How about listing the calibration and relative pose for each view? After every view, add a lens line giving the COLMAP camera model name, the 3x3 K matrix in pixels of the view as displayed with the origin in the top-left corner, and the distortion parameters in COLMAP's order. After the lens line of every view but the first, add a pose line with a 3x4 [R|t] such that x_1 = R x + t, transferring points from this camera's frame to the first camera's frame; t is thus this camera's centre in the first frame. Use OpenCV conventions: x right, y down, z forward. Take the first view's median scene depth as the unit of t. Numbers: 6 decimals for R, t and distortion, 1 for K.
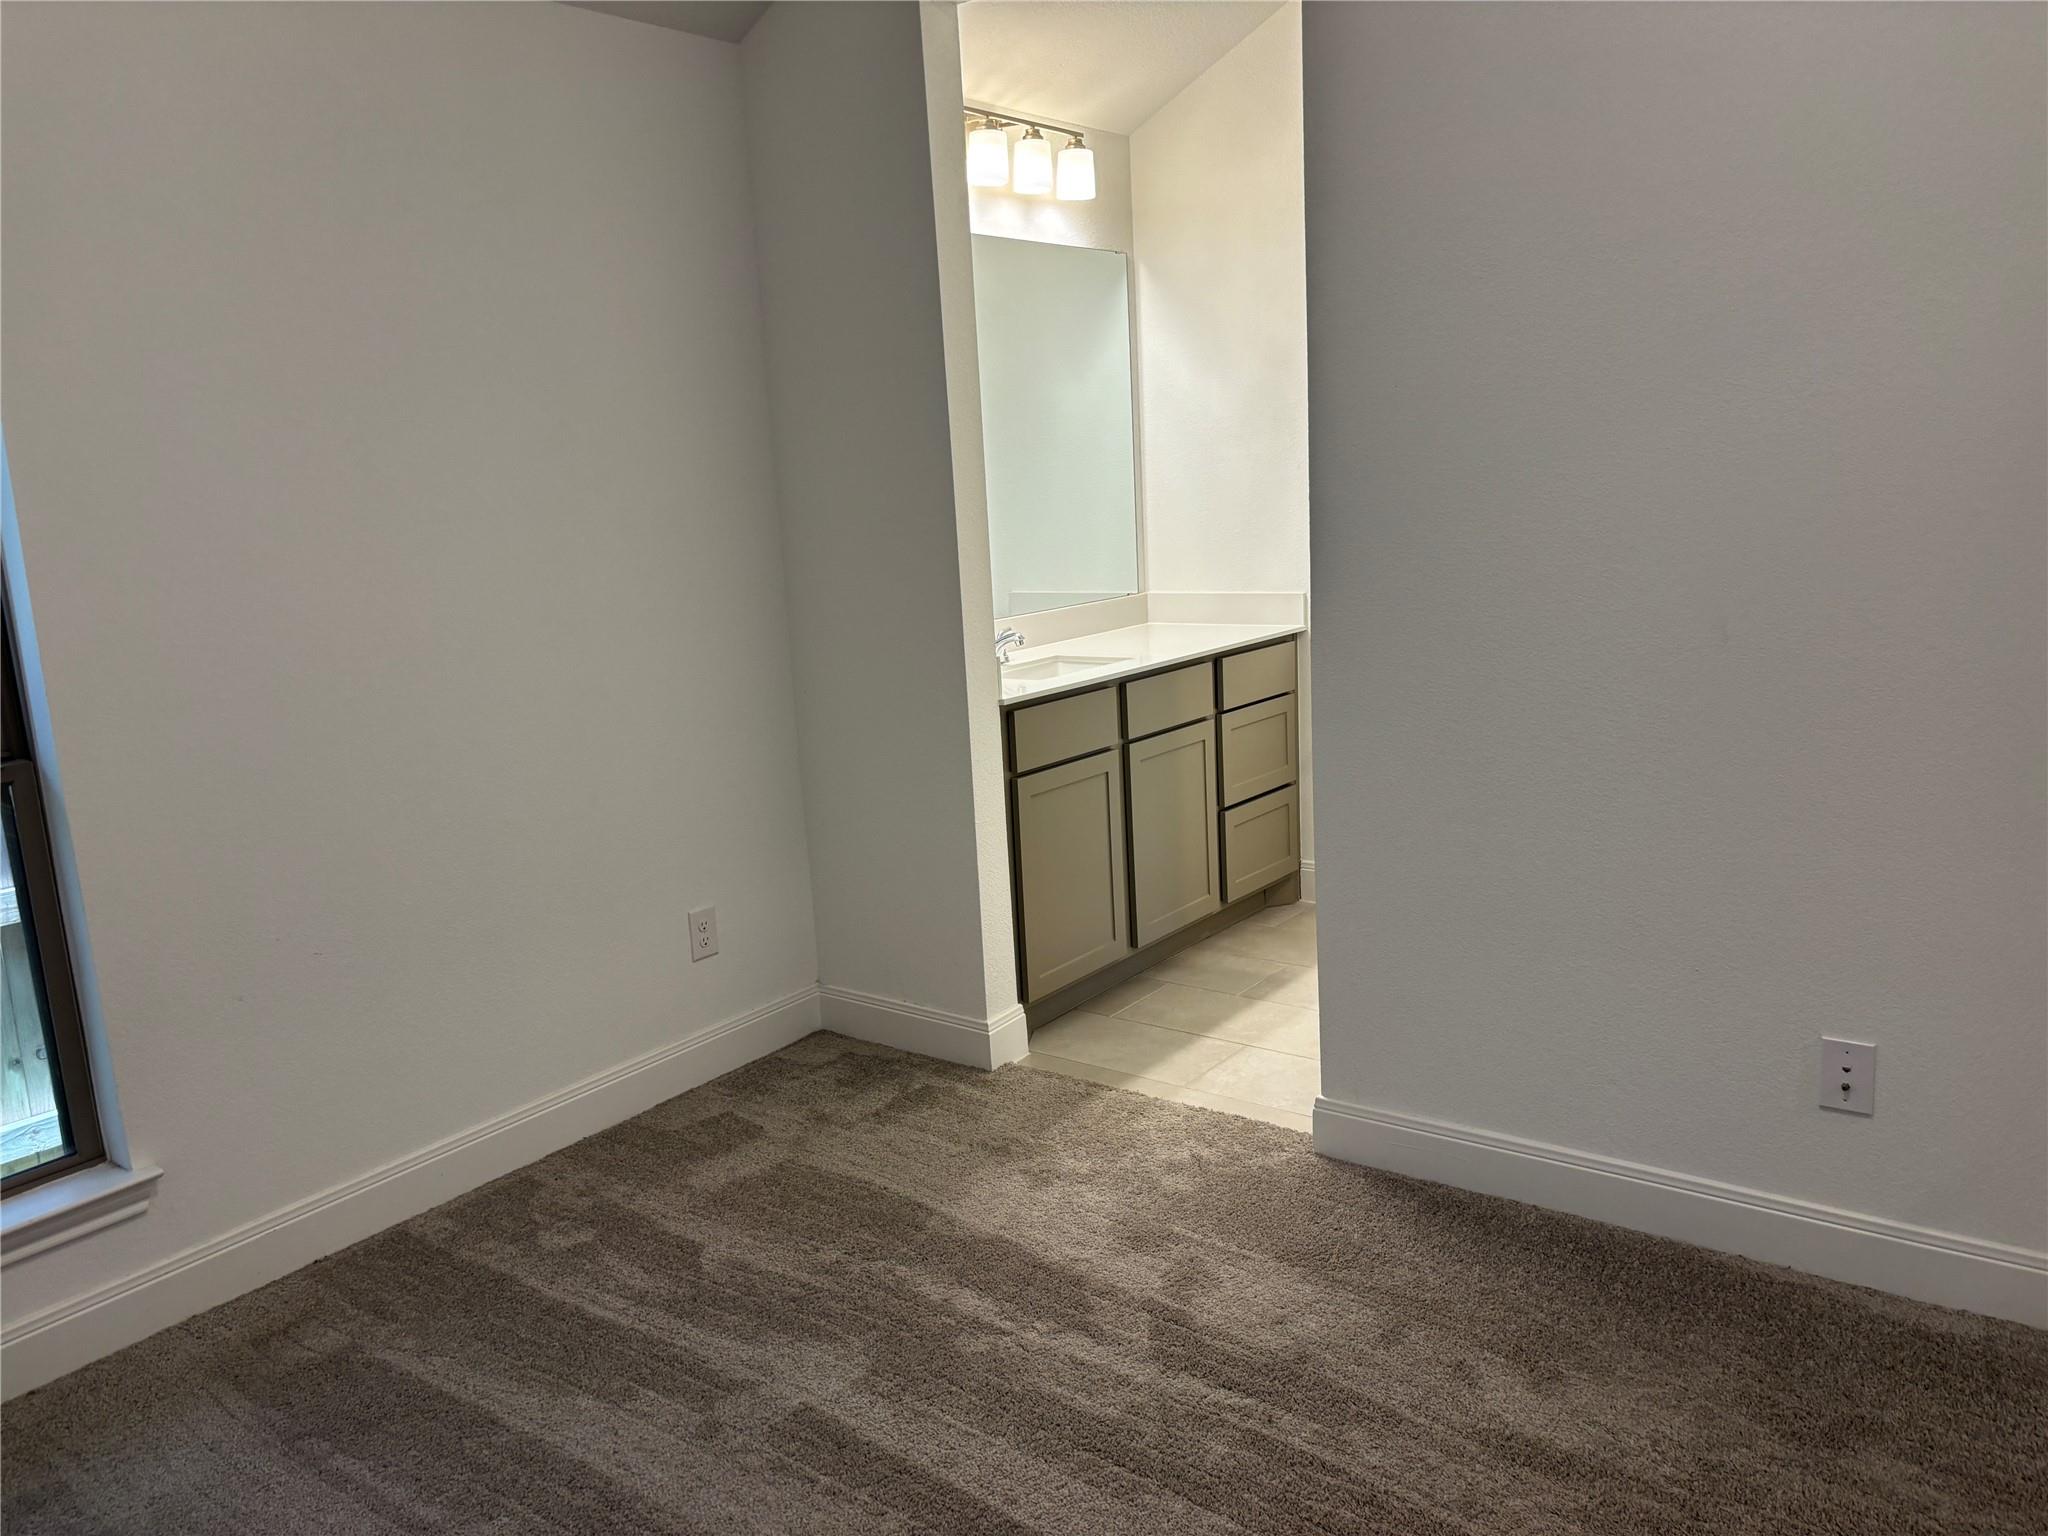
lens RADIAL K [[1557.6, 0, 1031.3], [0, 1557.6, 768.4], [0, 0, 1]] dist [0.007799, -0.003723]
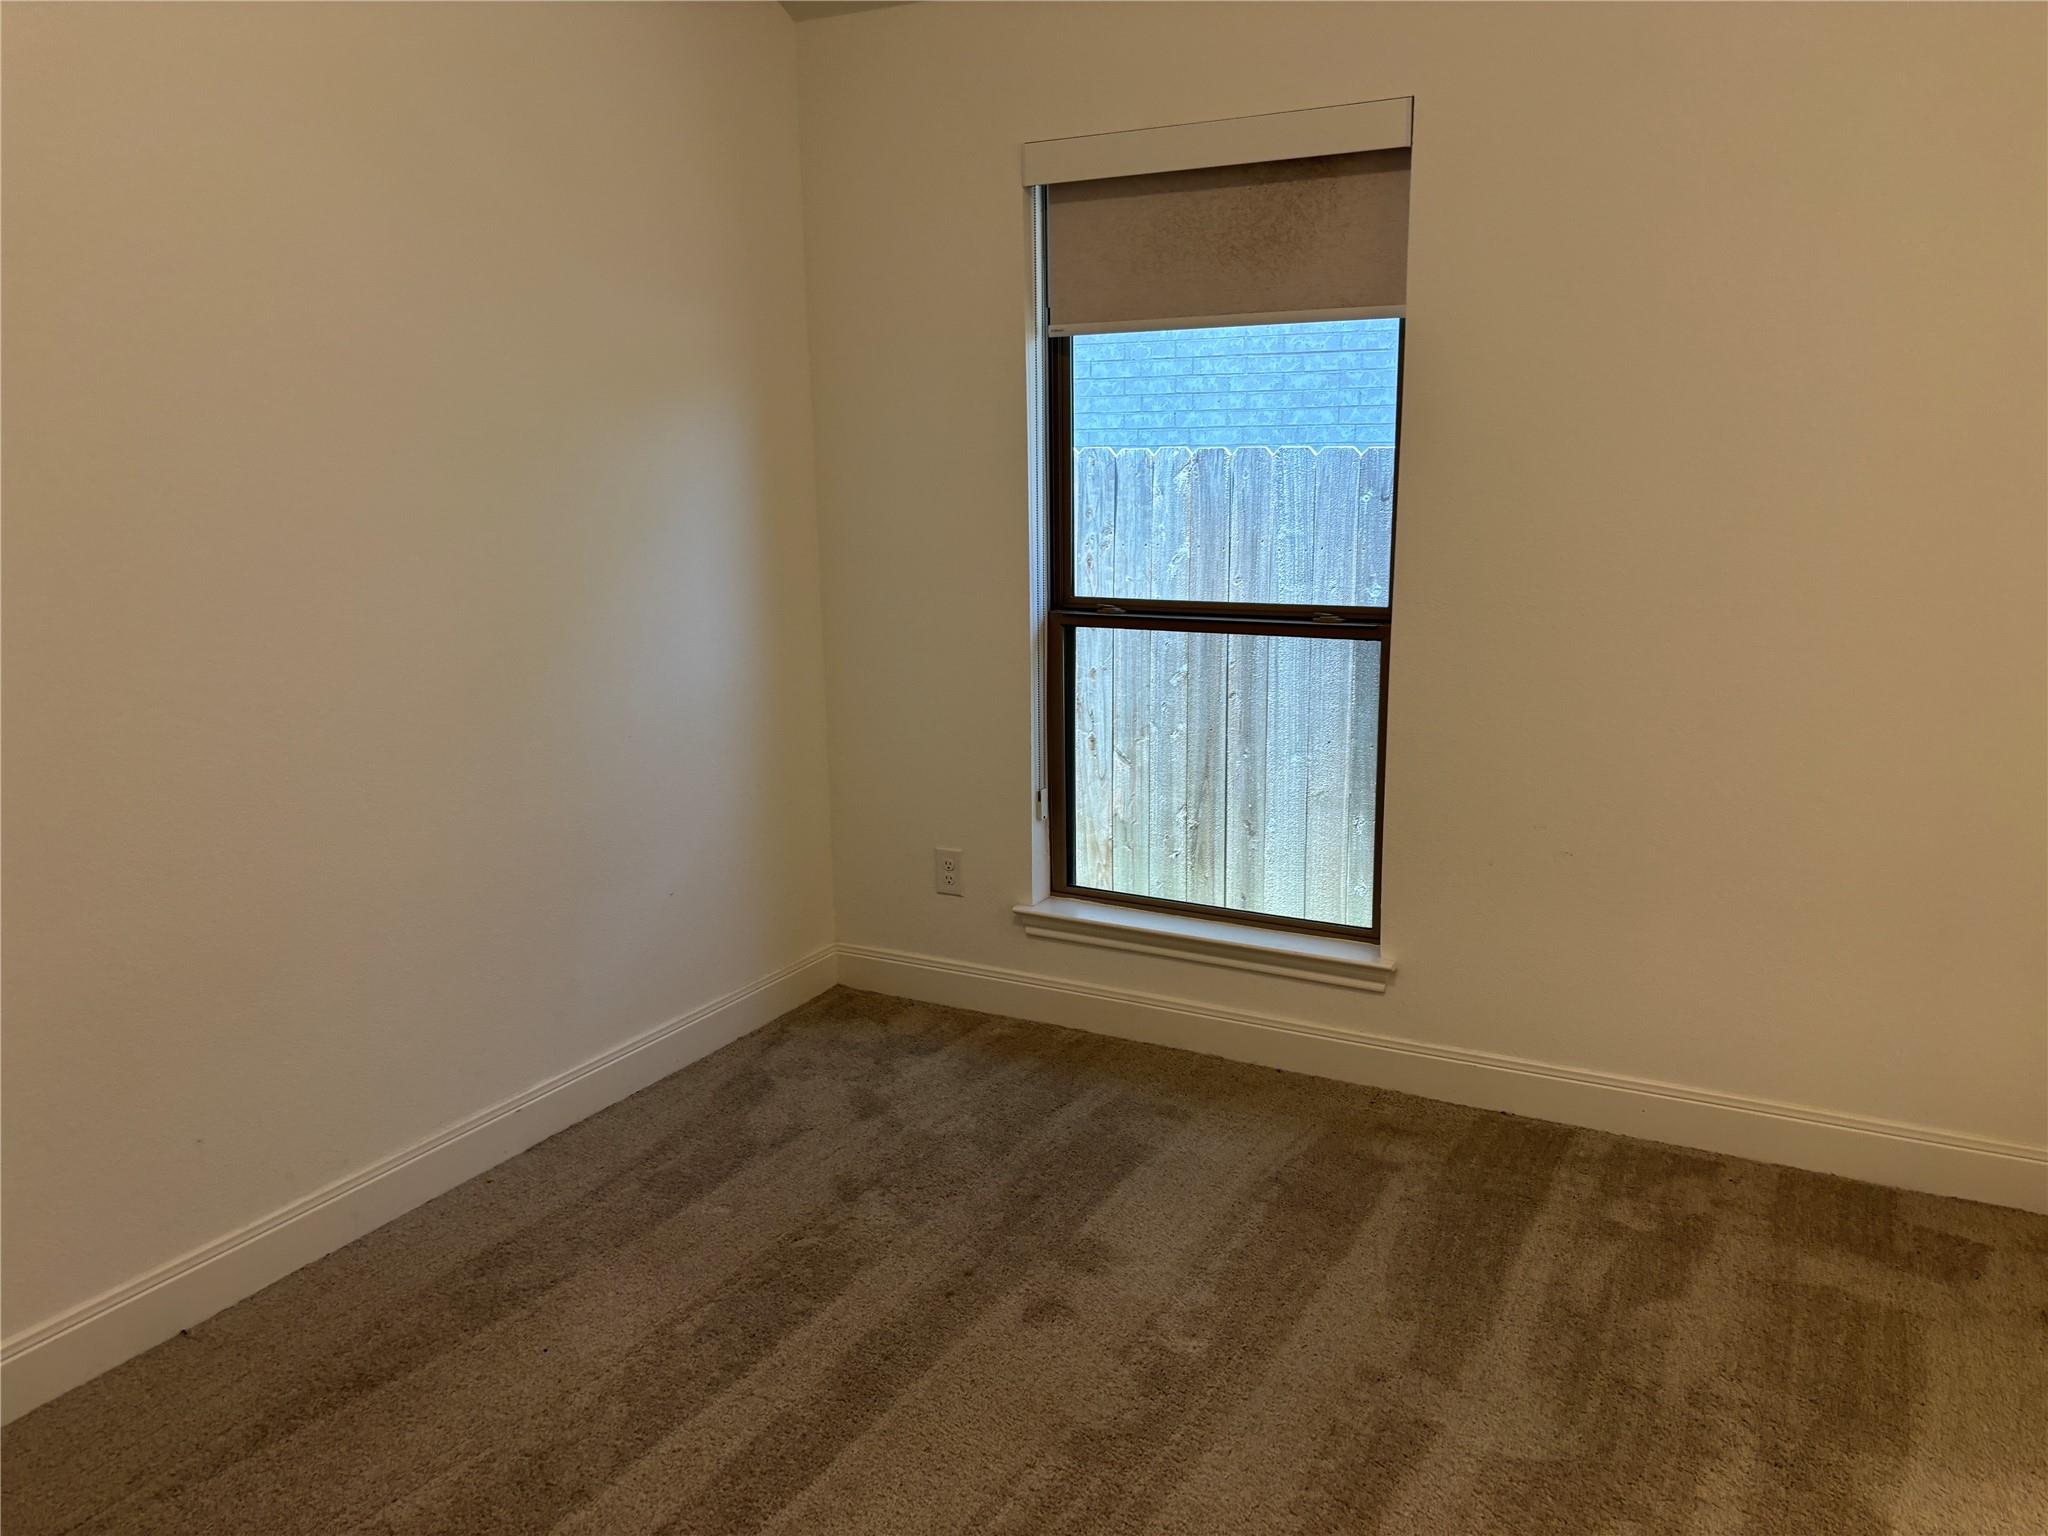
lens RADIAL K [[1557.6, 0, 1029.6], [0, 1557.6, 766.8], [0, 0, 1]] dist [0.007799, -0.003723]
pose [[0.108669, 0.246369, -0.963064, 0.549152], [-0.175887, 0.958282, 0.225299, -0.119532], [0.978394, 0.144907, 0.147469, 0.496444]]
